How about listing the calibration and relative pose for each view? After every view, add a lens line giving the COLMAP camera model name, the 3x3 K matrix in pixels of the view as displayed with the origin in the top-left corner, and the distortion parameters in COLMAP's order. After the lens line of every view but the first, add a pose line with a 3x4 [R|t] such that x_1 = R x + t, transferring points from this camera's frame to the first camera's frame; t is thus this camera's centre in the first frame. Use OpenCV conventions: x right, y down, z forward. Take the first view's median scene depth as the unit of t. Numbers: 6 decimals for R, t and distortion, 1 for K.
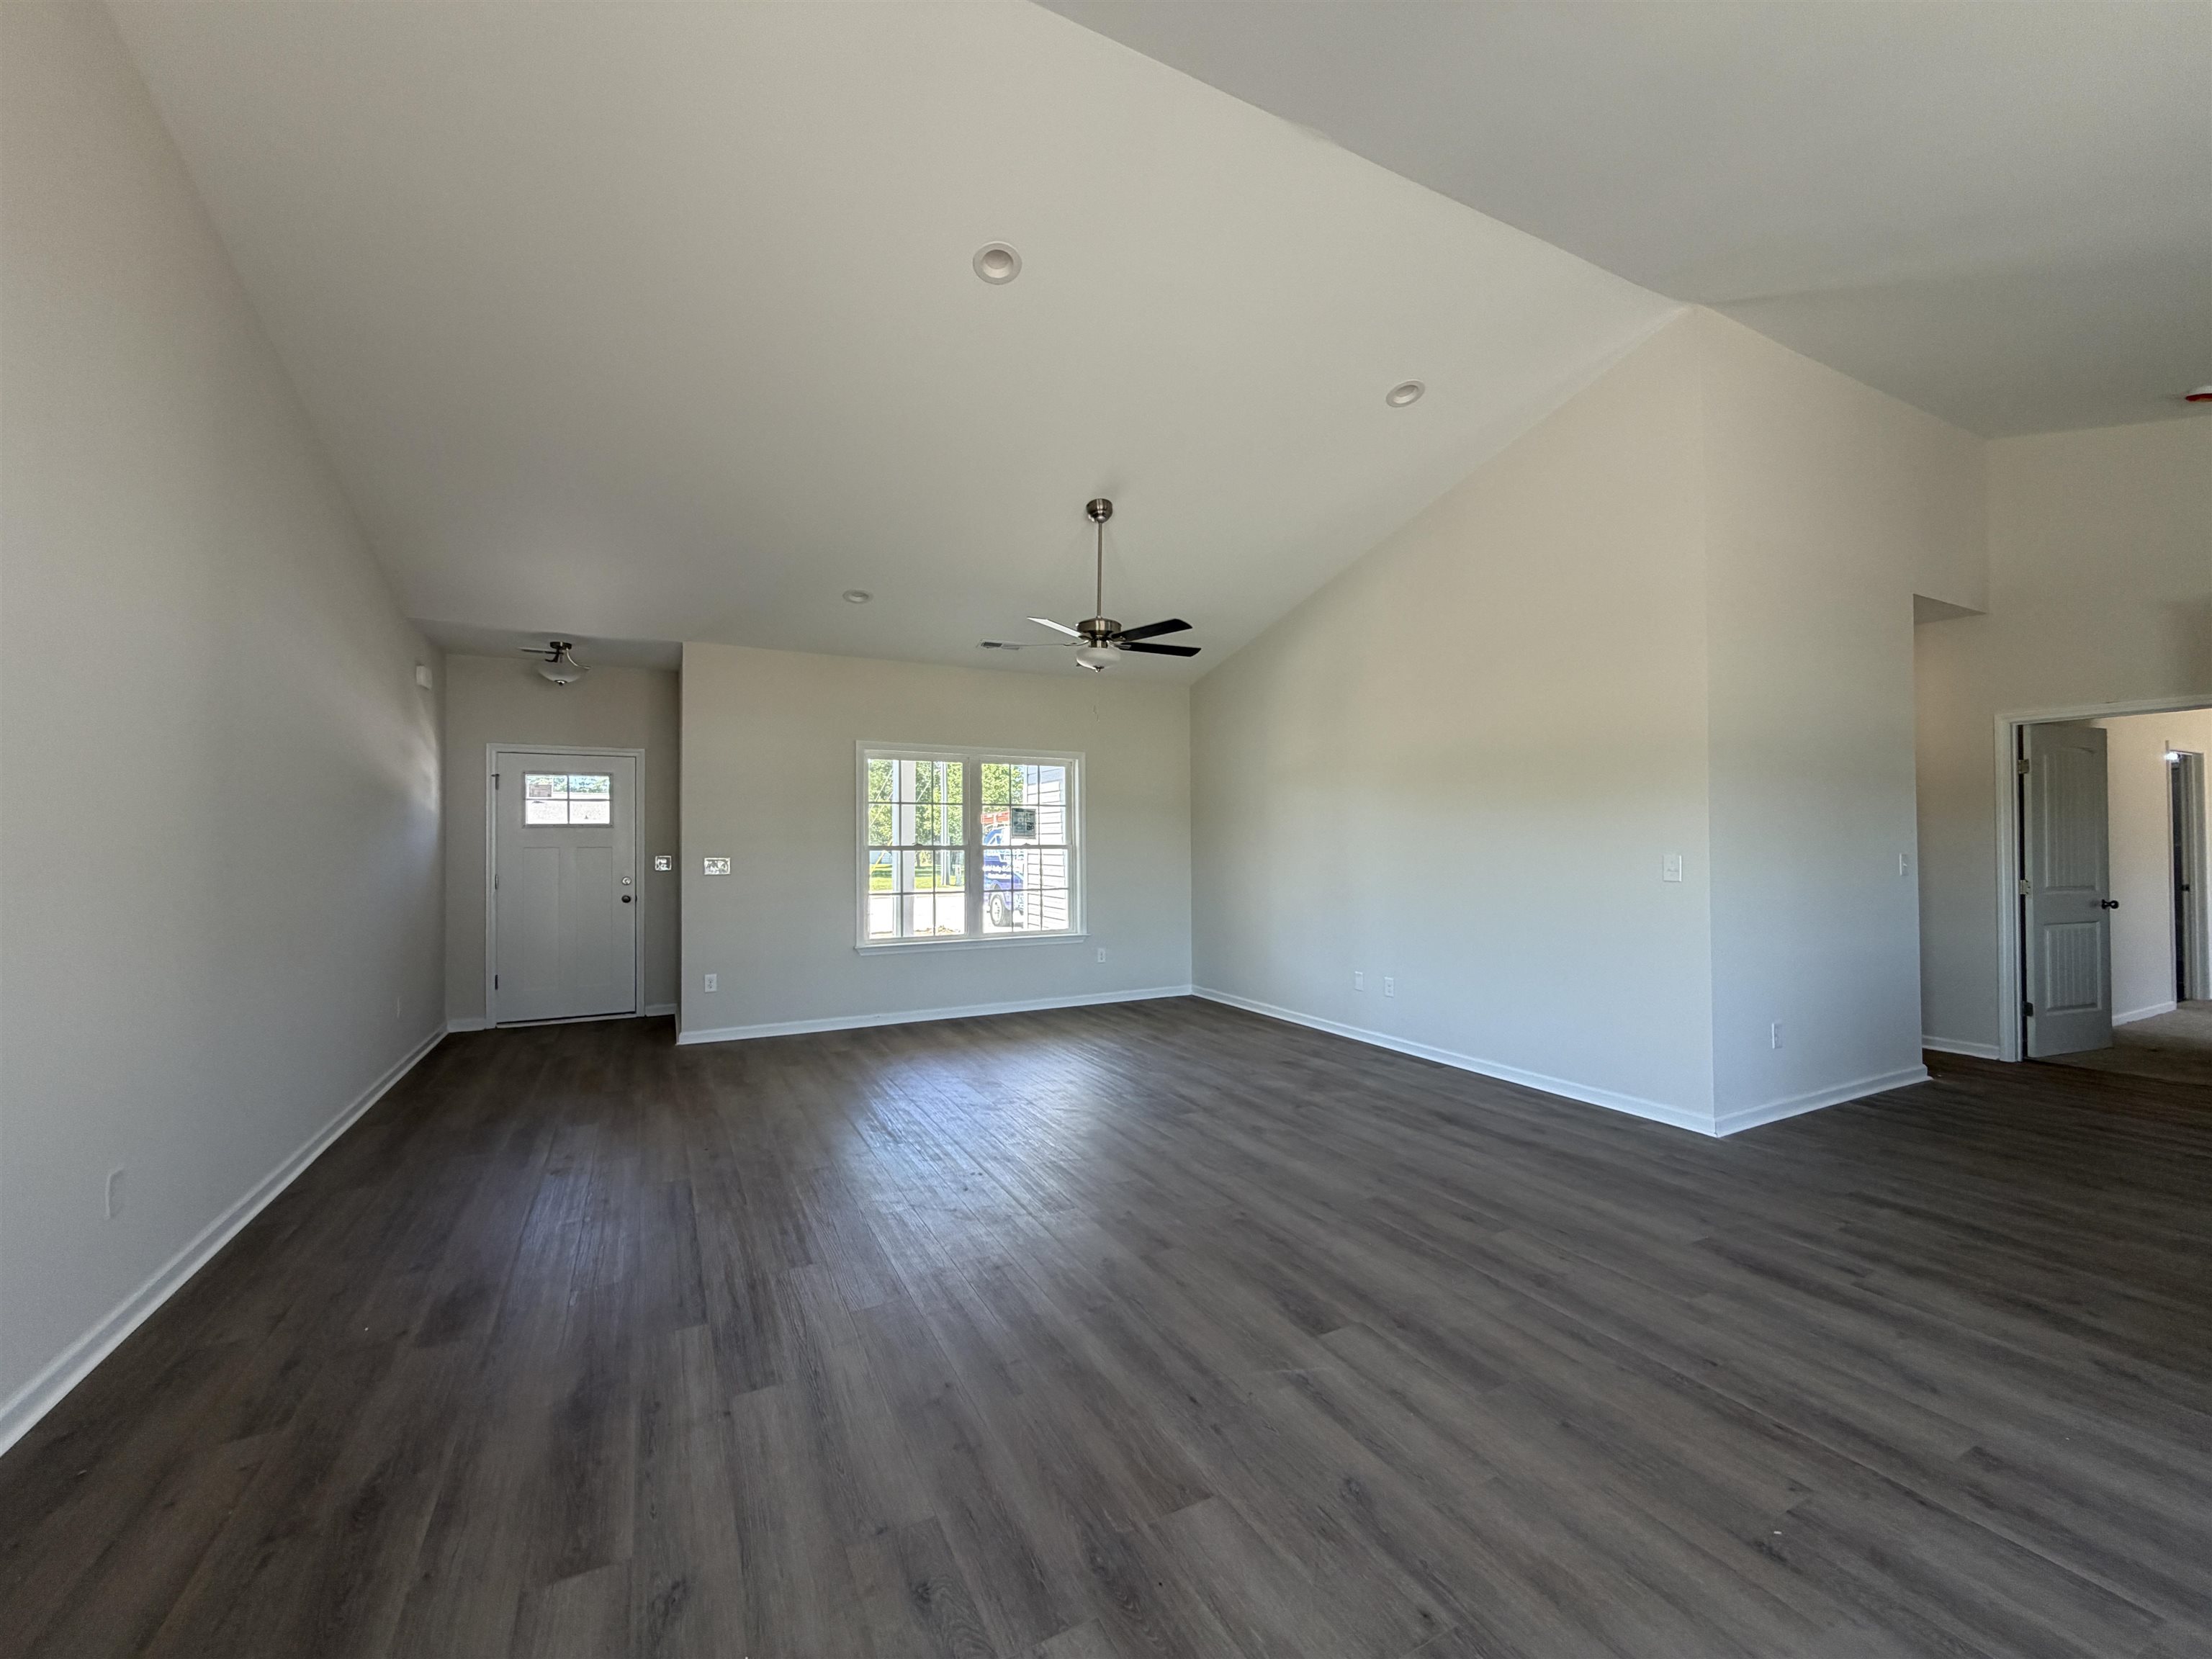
lens RADIAL K [[883.9, 0, 1100.8], [0, 883.9, 835.4], [0, 0, 1]] dist [-0.002084, 0.000330]
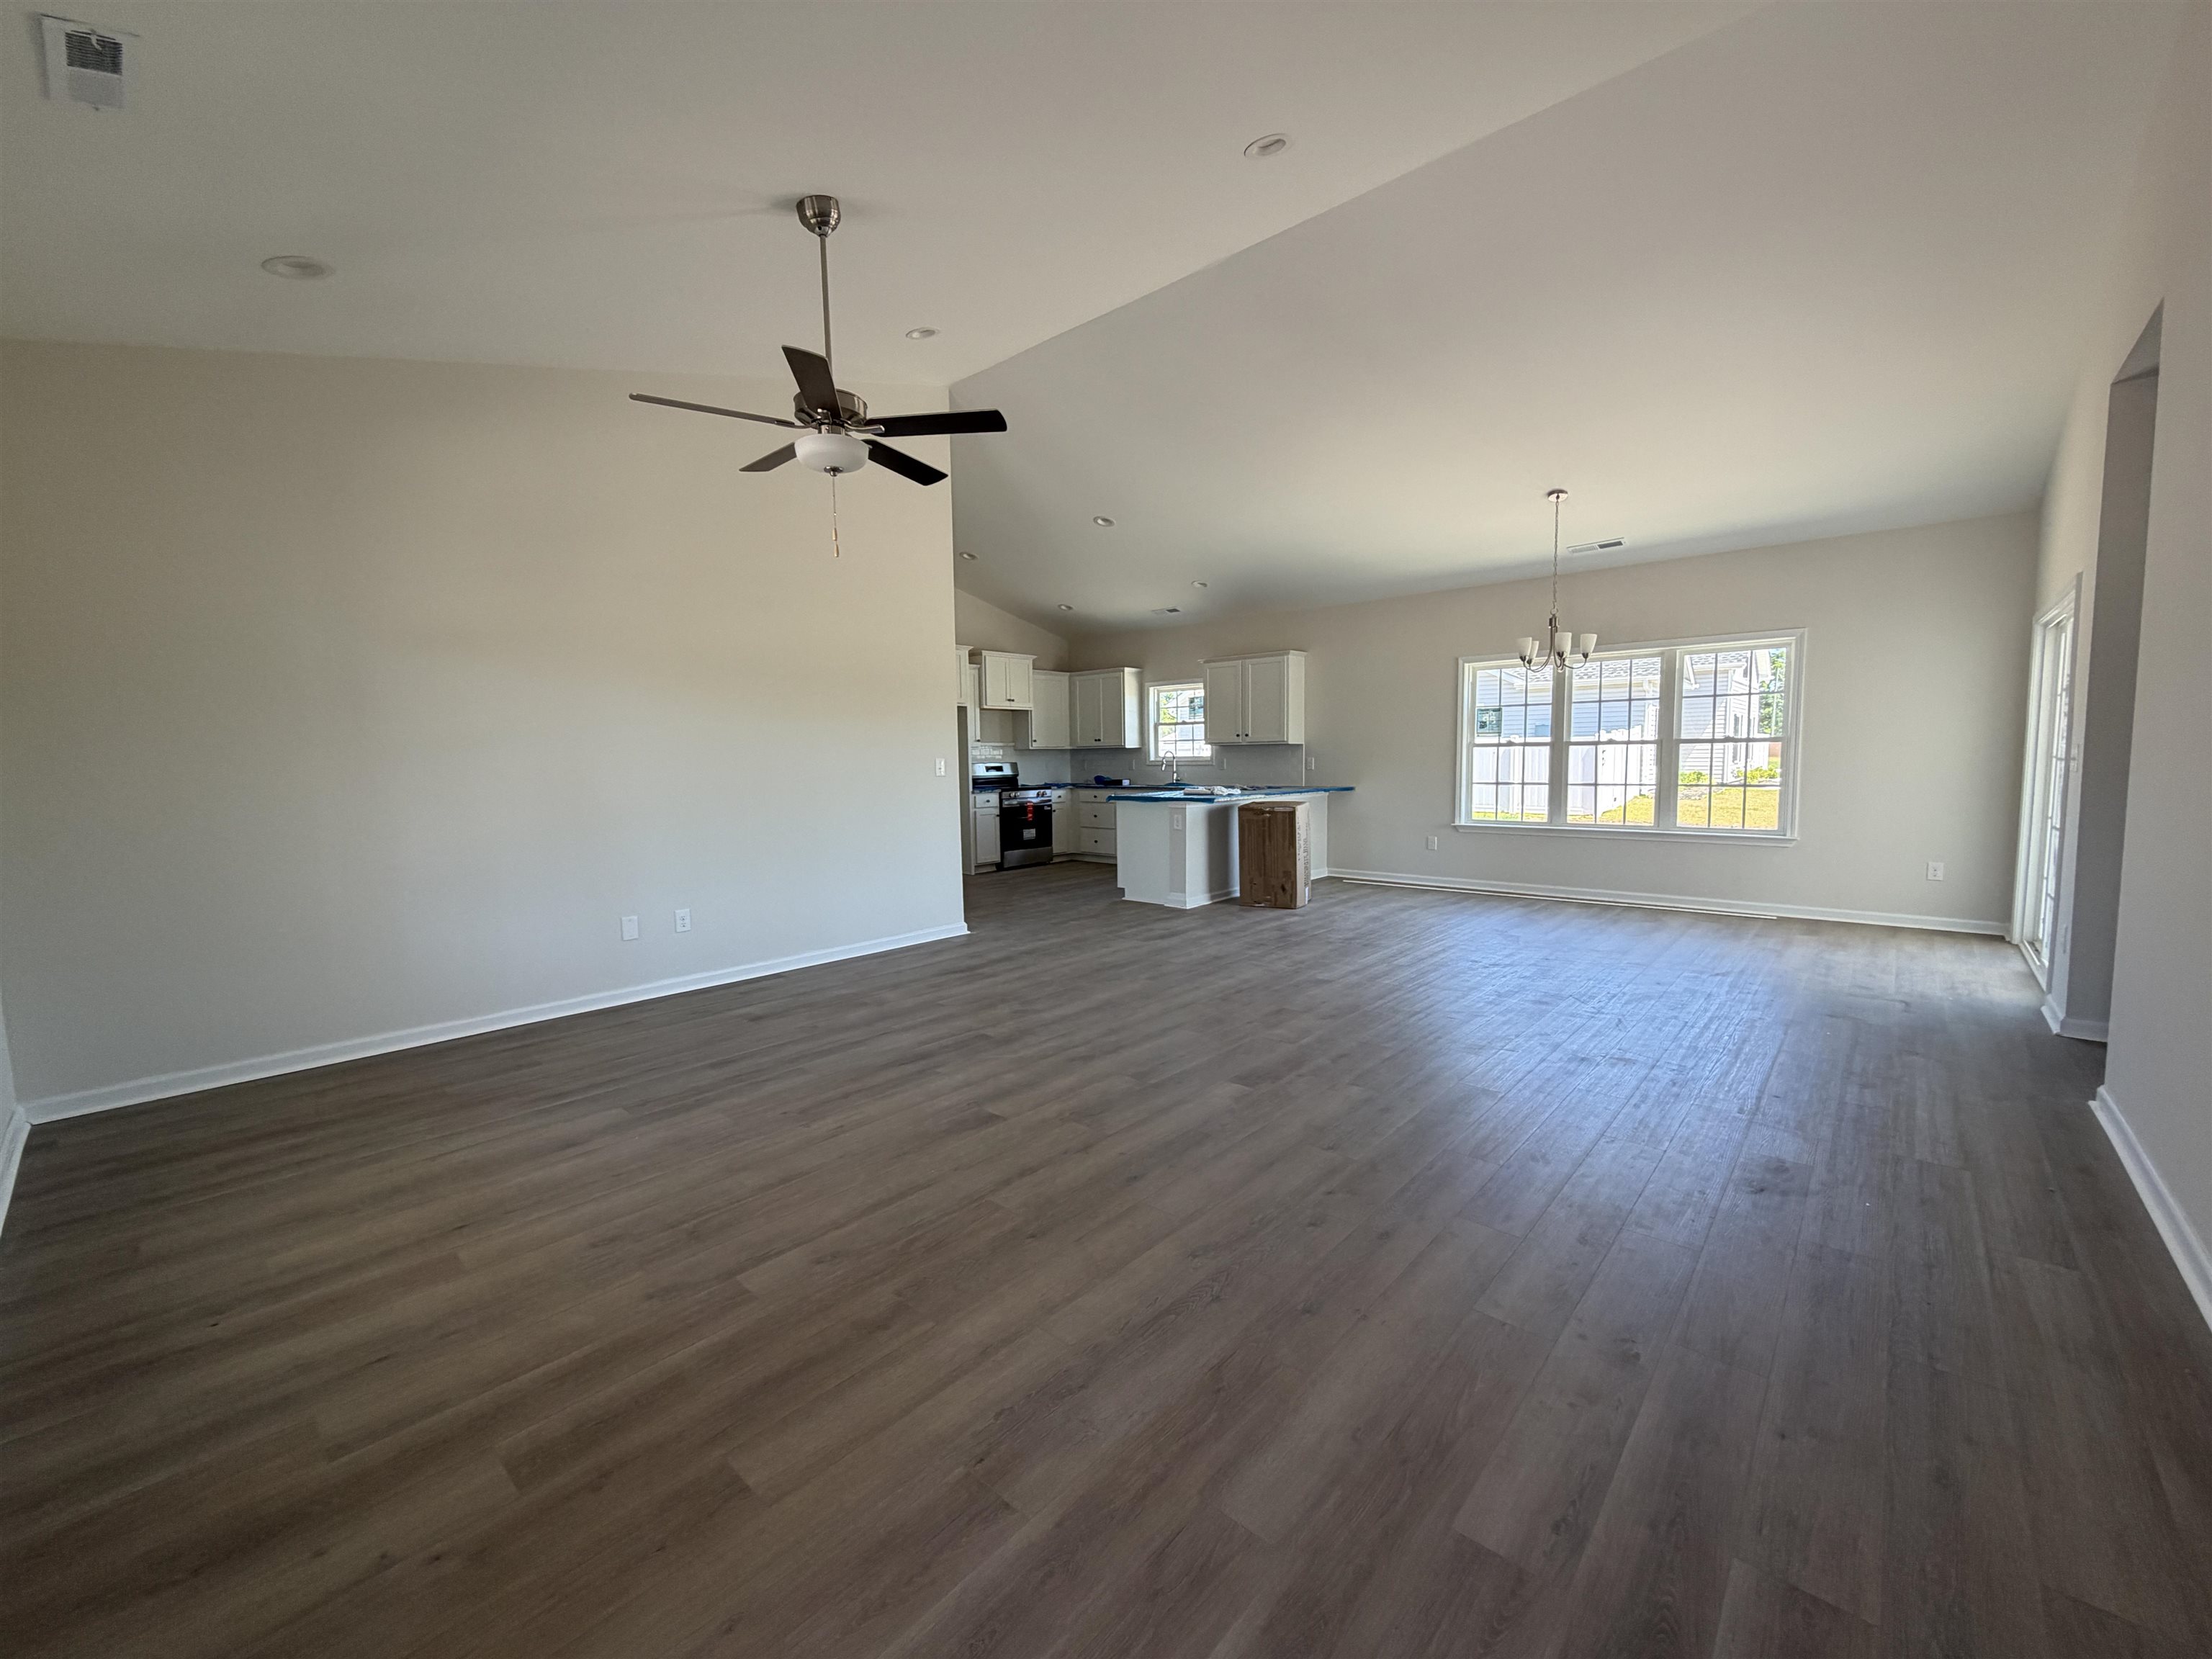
lens RADIAL K [[883.9, 0, 1100.8], [0, 883.9, 835.4], [0, 0, 1]] dist [-0.002084, 0.000330]
pose [[-0.356056, -0.071028, 0.931761, -0.855691], [0.007493, 0.996858, 0.078853, 0.034546], [-0.934435, 0.035058, -0.354405, 1.295903]]
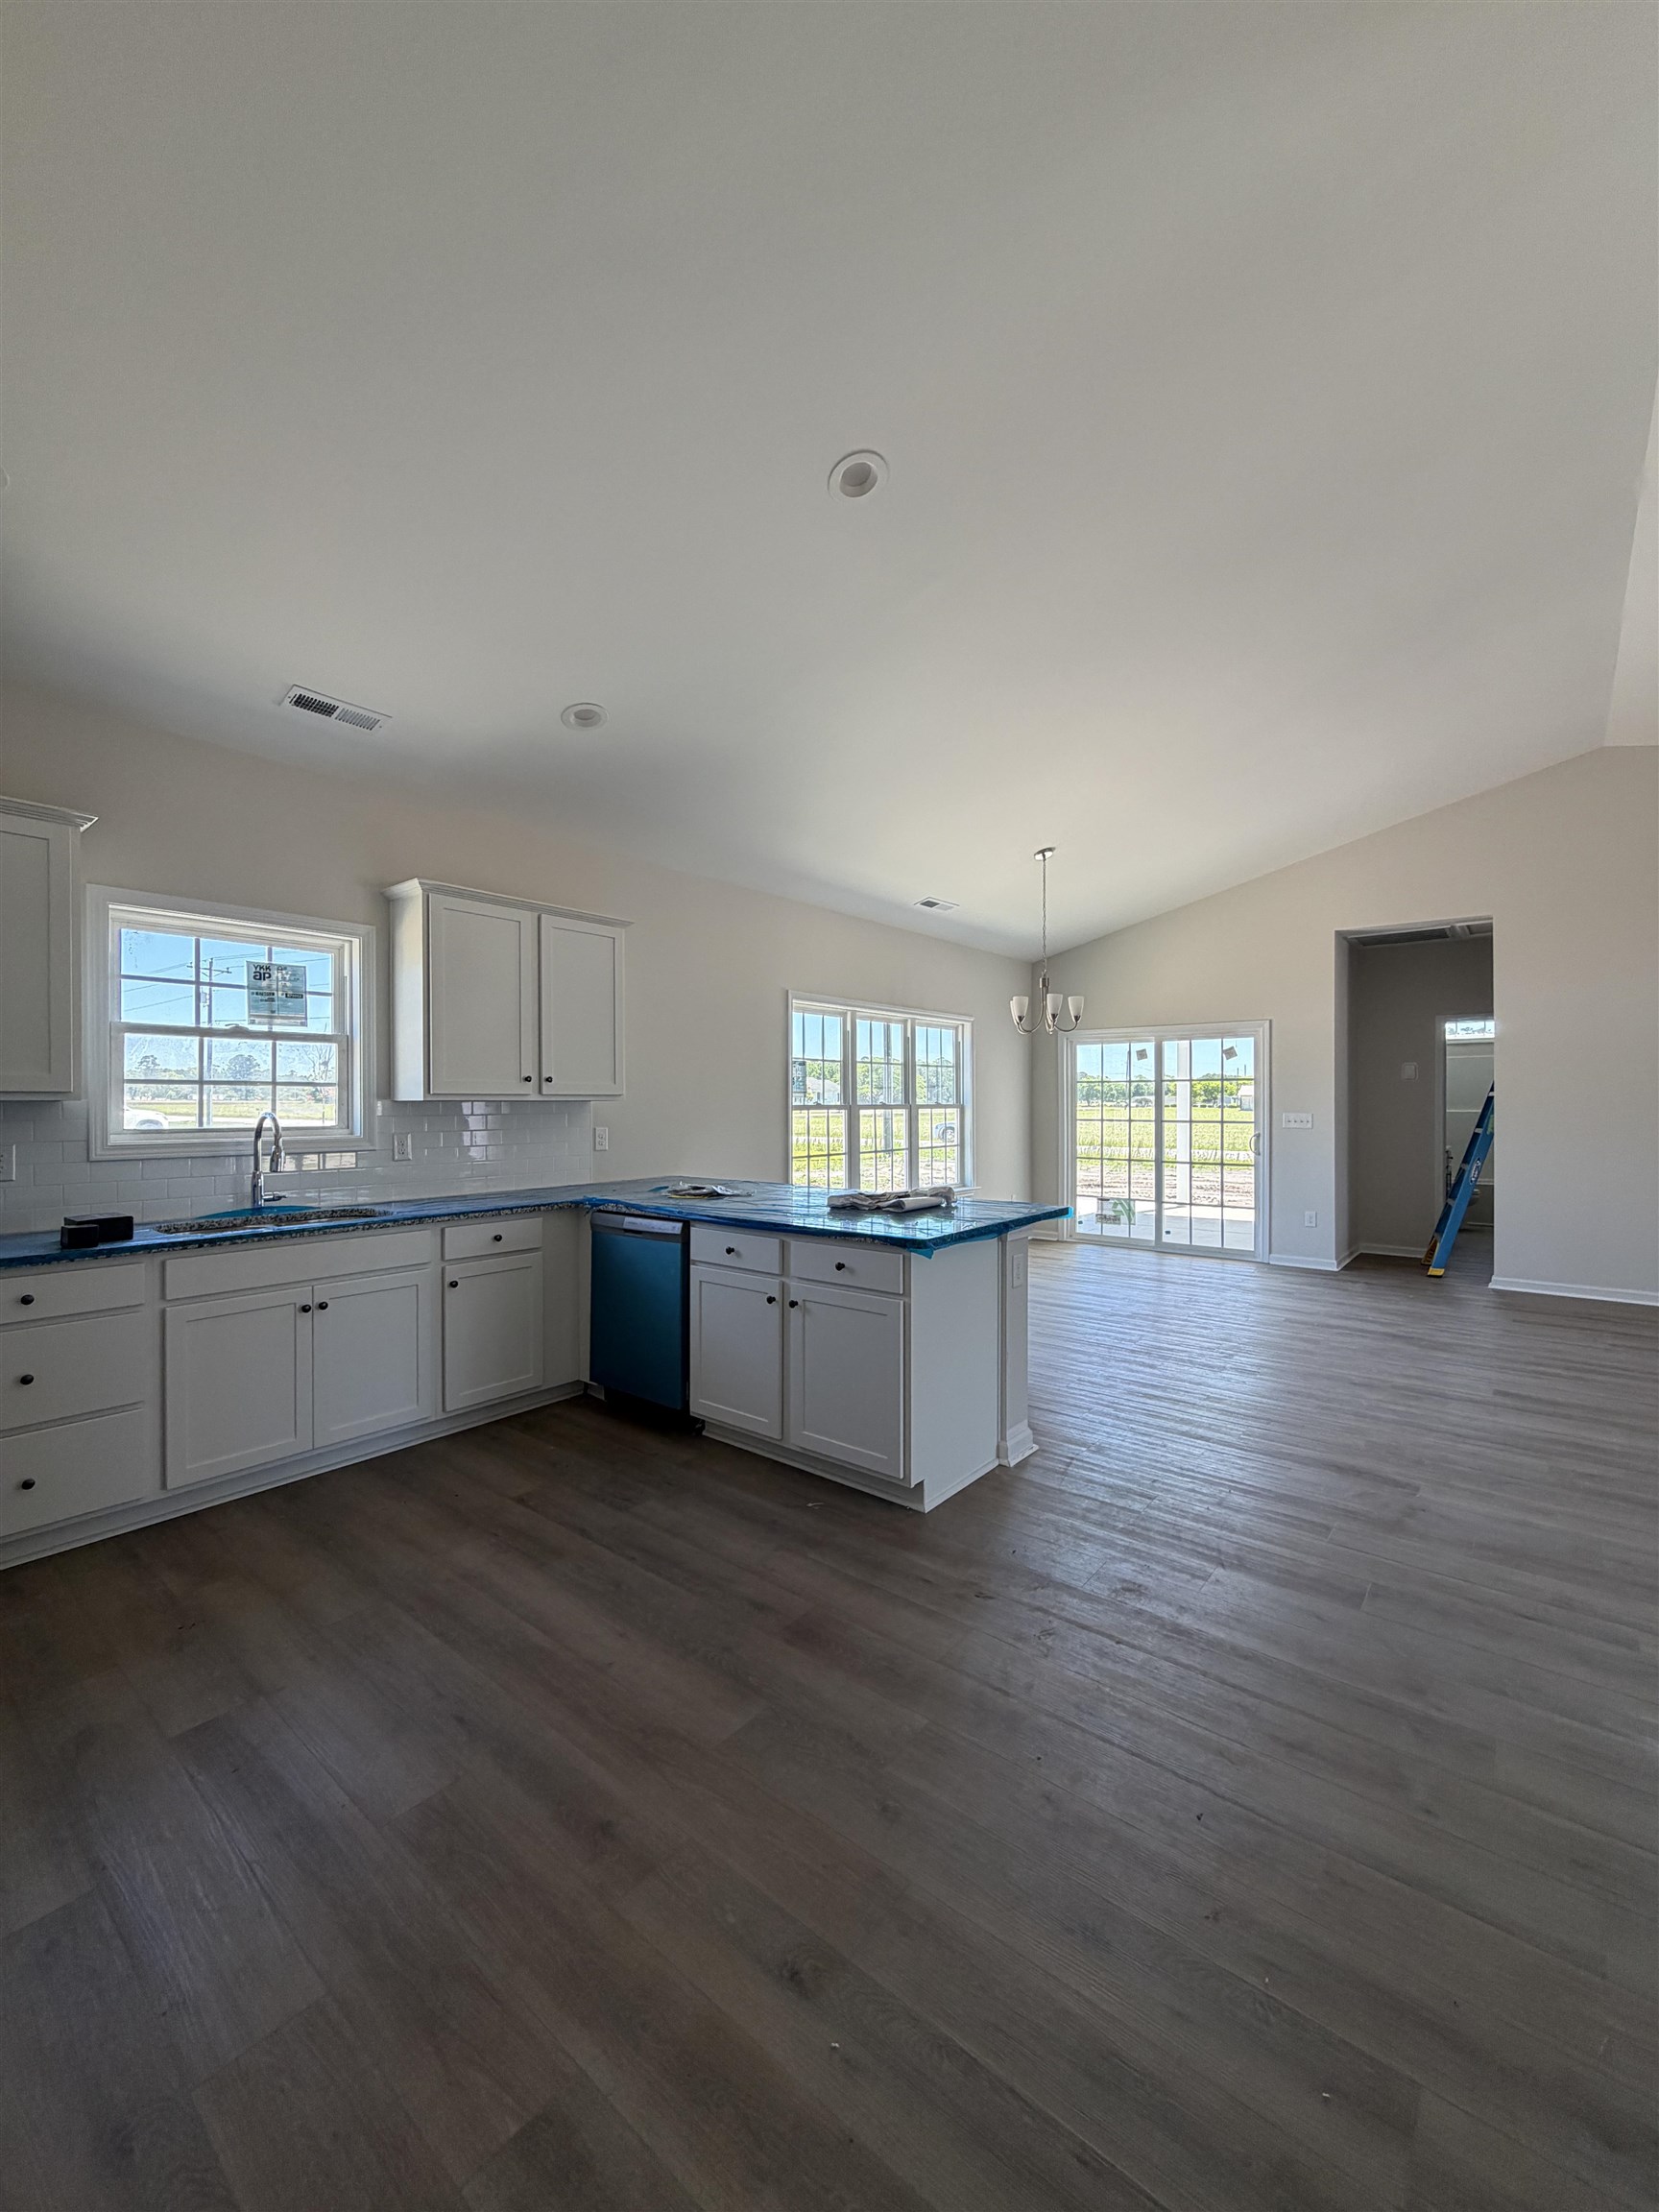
lens RADIAL K [[883.9, 0, 825.0], [0, 883.9, 1108.7], [0, 0, 1]] dist [-0.002084, 0.000330]
pose [[-0.917105, 0.011147, -0.398489, 1.232651], [0.013405, 0.999906, -0.002880, 0.002108], [0.398419, -0.007983, -0.917169, 1.198084]]
